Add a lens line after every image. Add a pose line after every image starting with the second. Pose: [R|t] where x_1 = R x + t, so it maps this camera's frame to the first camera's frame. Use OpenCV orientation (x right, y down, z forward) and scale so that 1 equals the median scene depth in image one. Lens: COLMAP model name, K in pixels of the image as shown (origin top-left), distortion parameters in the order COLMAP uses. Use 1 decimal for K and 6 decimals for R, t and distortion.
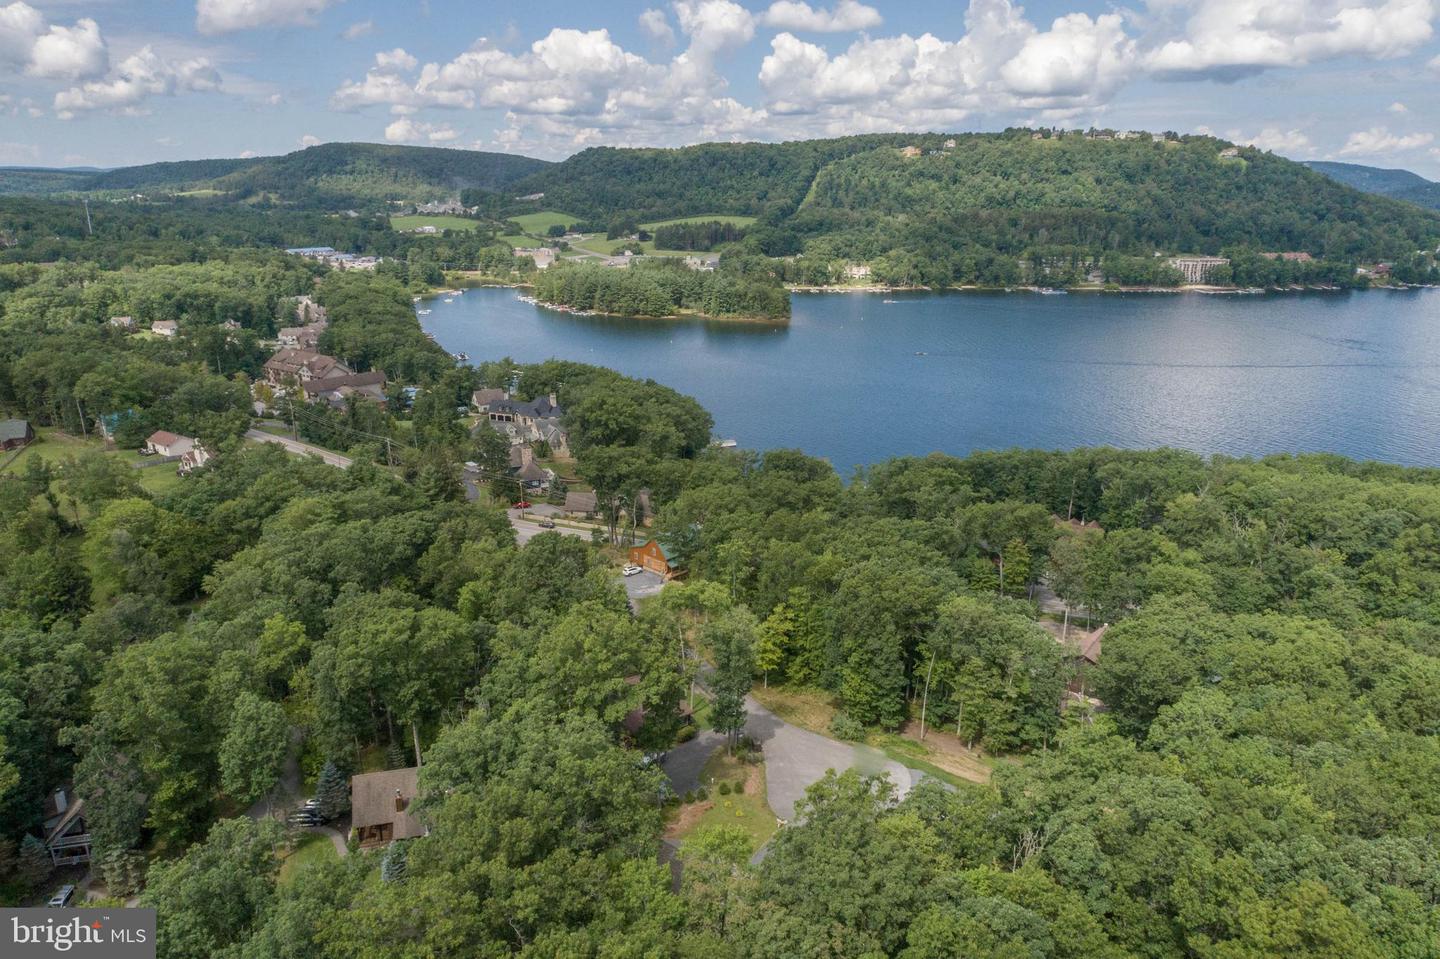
lens RADIAL K [[968.9, 0, 720.0], [0, 968.9, 479.5], [0, 0, 1]] dist [-0.002209, 0.010634]
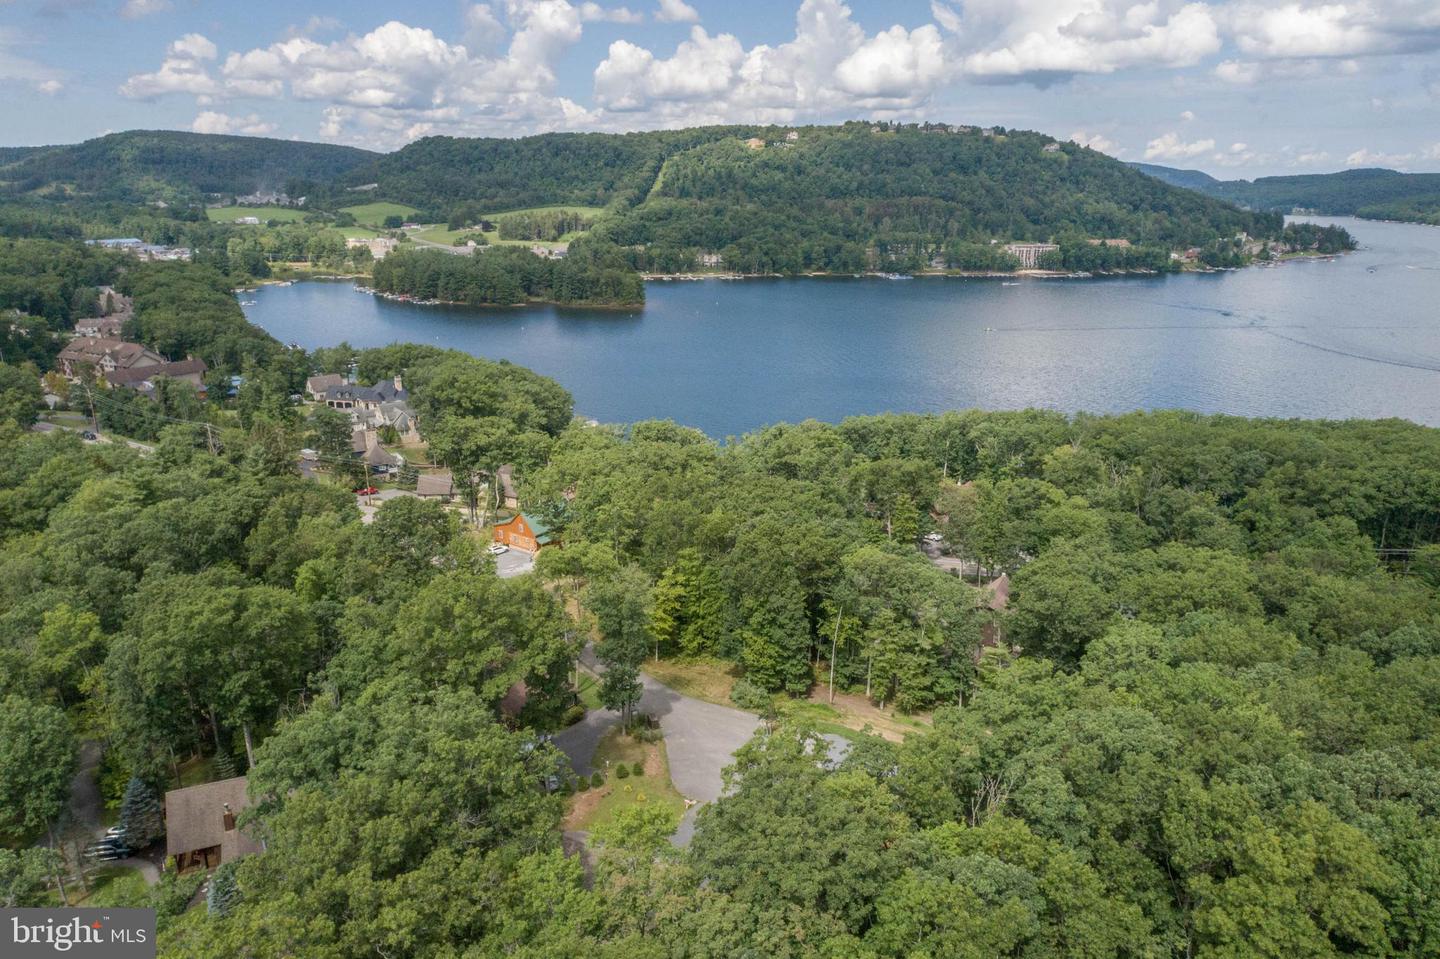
lens RADIAL K [[968.9, 0, 720.0], [0, 968.9, 479.5], [0, 0, 1]] dist [-0.002209, 0.010634]
pose [[0.988130, -0.039518, 0.148447, -0.022372], [0.039264, 0.999218, 0.004638, 0.043072], [-0.148514, 0.001246, 0.988909, 0.093155]]
